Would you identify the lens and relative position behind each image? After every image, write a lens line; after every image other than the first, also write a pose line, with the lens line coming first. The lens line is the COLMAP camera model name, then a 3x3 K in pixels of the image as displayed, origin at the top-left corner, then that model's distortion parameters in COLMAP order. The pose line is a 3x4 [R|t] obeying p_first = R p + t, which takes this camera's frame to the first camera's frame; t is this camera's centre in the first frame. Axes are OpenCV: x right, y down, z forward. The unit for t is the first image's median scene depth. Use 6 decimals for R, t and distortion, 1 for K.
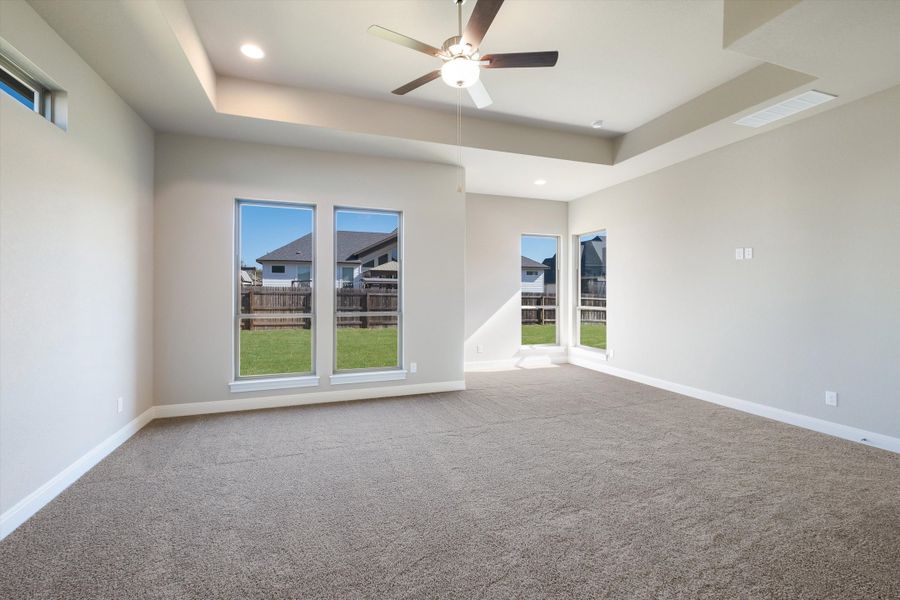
lens RADIAL K [[390.8, 0, 452.3], [0, 390.8, 298.1], [0, 0, 1]] dist [-0.002215, -0.000884]
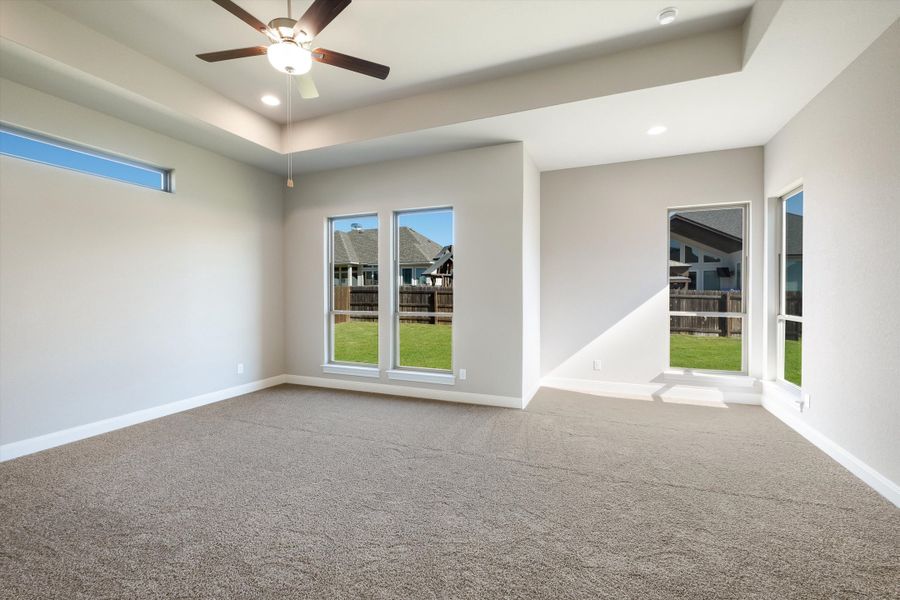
lens RADIAL K [[390.8, 0, 447.0], [0, 390.8, 297.3], [0, 0, 1]] dist [-0.002215, -0.000884]
pose [[0.737731, 0.003827, -0.675084, 0.488516], [-0.009808, 0.999939, -0.005049, 0.002790], [0.675023, 0.010346, 0.737724, 0.292869]]
